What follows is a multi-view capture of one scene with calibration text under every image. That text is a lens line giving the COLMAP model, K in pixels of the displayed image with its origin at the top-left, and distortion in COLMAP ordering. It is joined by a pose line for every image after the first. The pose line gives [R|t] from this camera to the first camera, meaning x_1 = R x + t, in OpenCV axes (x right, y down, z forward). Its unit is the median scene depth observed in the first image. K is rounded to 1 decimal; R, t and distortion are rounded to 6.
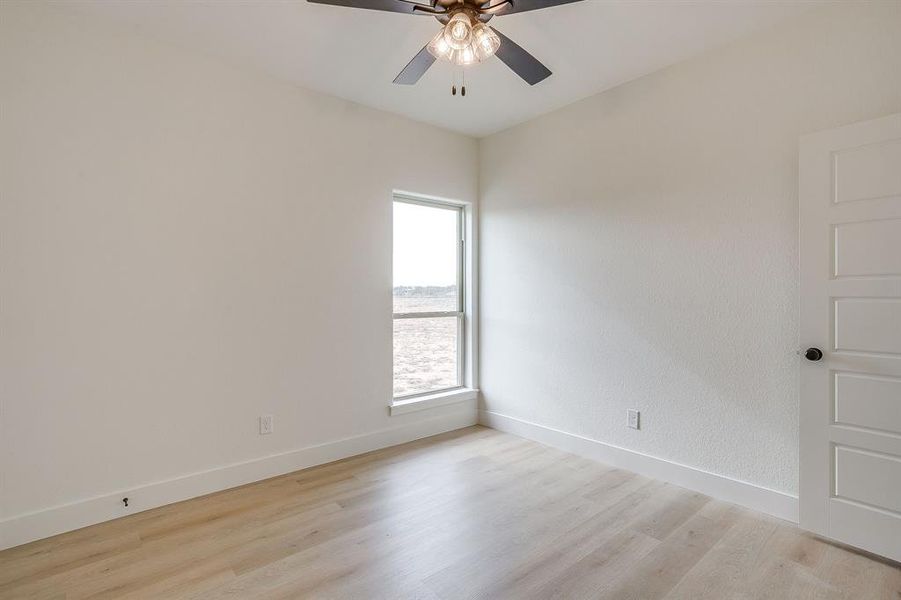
lens RADIAL K [[442.2, 0, 447.1], [0, 442.2, 295.3], [0, 0, 1]] dist [0.000482, 0.001336]
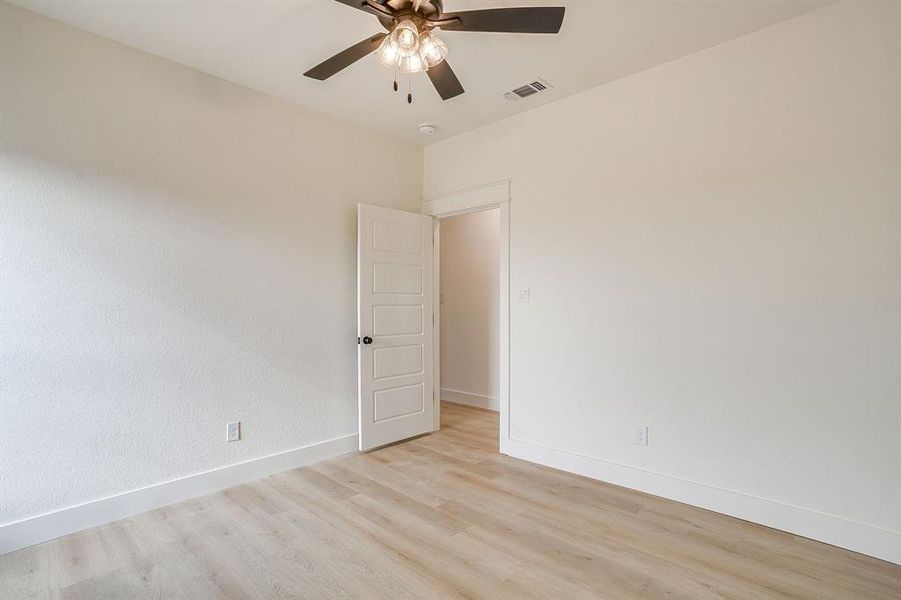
lens RADIAL K [[448.3, 0, 450.5], [0, 448.3, 300.0], [0, 0, 1]] dist [-0.000430, 0.000398]
pose [[-0.136625, 0.017413, 0.990470, -0.438666], [0.002624, 0.999848, -0.017216, 0.007003], [-0.990619, 0.000247, -0.136650, 0.468428]]
